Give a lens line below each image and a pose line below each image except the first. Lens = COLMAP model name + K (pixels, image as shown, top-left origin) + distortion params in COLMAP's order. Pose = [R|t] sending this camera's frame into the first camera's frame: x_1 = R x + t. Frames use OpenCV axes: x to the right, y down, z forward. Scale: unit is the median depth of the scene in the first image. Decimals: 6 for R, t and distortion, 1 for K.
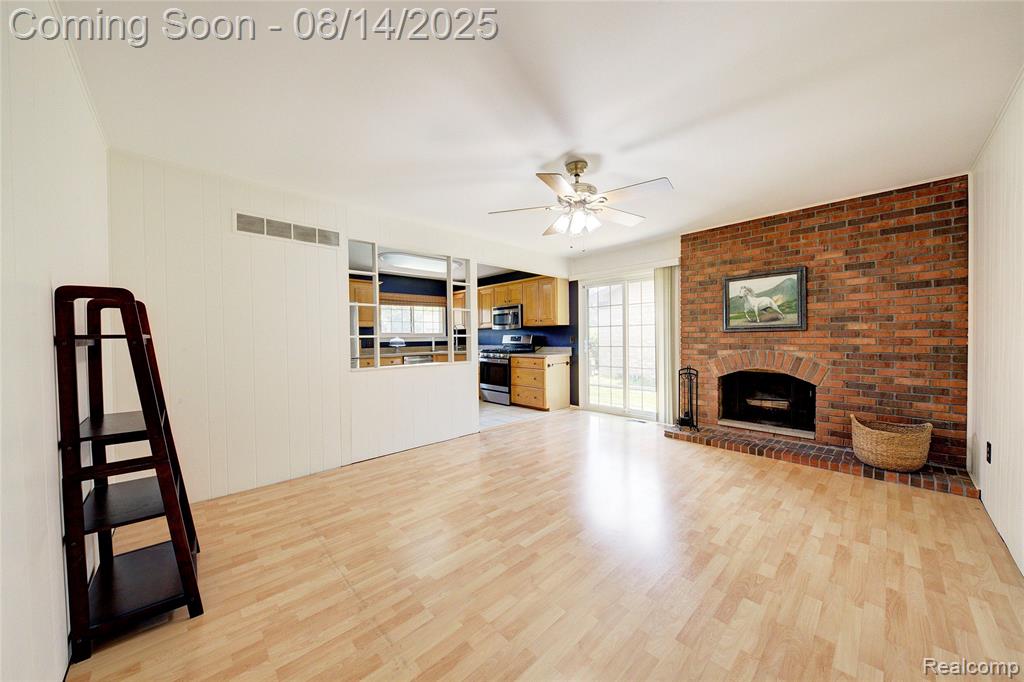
lens RADIAL K [[349.5, 0, 513.6], [0, 349.5, 342.9], [0, 0, 1]] dist [0.001245, -0.003379]
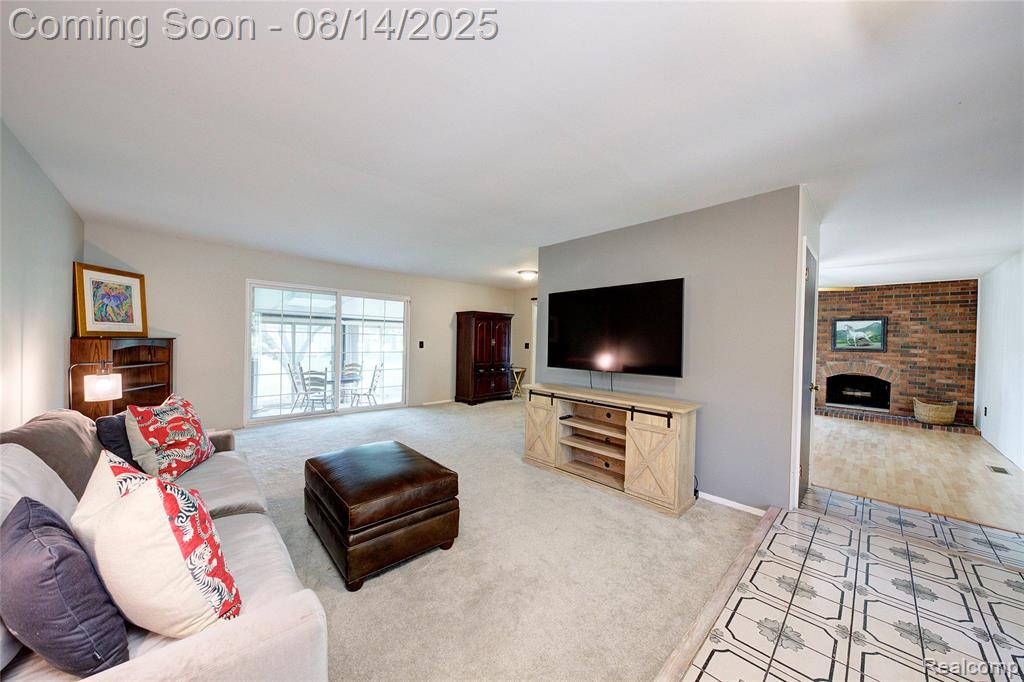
lens RADIAL K [[349.5, 0, 514.9], [0, 349.5, 343.2], [0, 0, 1]] dist [0.001245, -0.003379]
pose [[0.999243, 0.036291, 0.014035, -1.156178], [-0.036179, 0.999312, -0.008124, 0.001763], [-0.014321, 0.007610, 0.999868, -0.808258]]
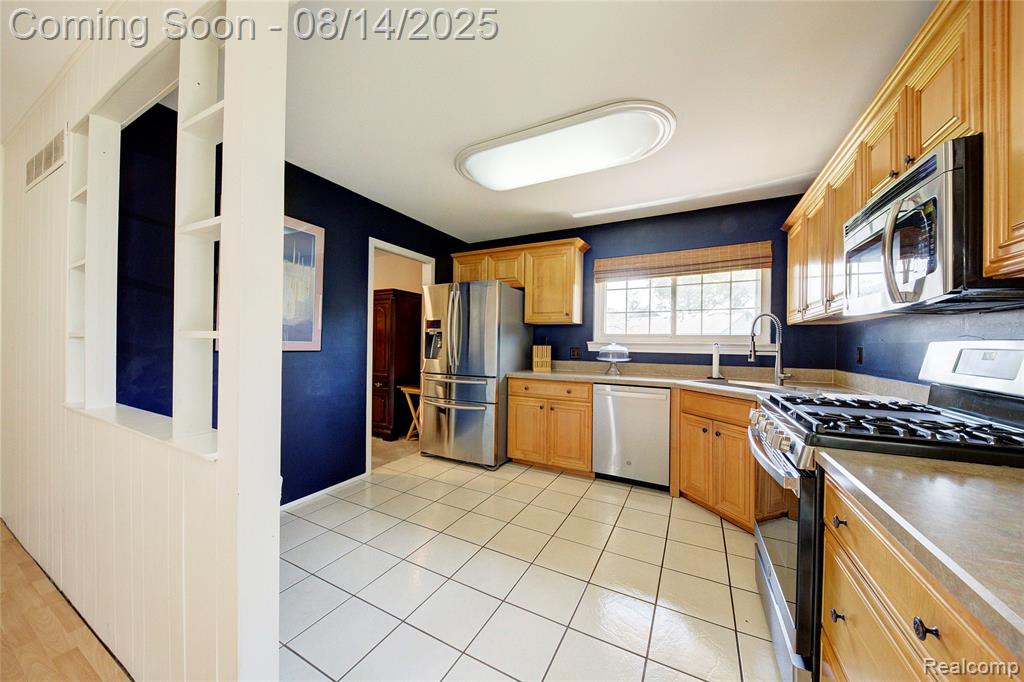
lens RADIAL K [[349.5, 0, 516.5], [0, 349.5, 347.4], [0, 0, 1]] dist [0.001245, -0.003379]
pose [[0.341572, 0.029109, -0.939405, 0.182771], [-0.030953, 0.999326, 0.019711, -0.032028], [0.939346, 0.022345, 0.342243, 1.474086]]
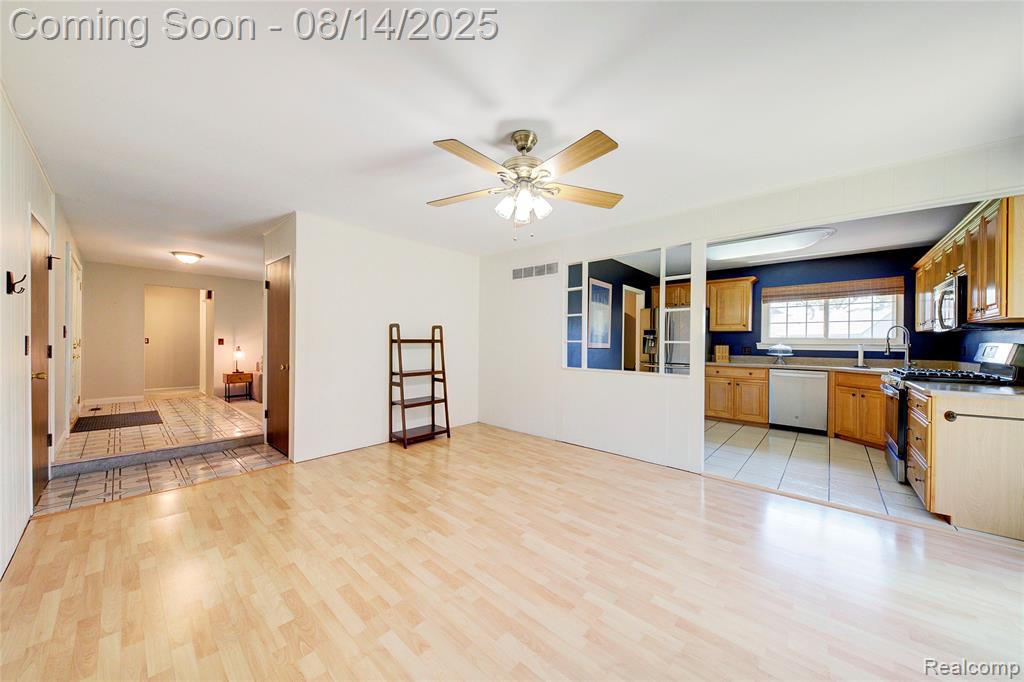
lens RADIAL K [[349.5, 0, 512.5], [0, 349.5, 342.0], [0, 0, 1]] dist [0.001245, -0.003379]
pose [[0.086059, 0.014816, -0.996180, 0.806022], [-0.028260, 0.999523, 0.012424, -0.026416], [0.995889, 0.027083, 0.086437, 0.728516]]
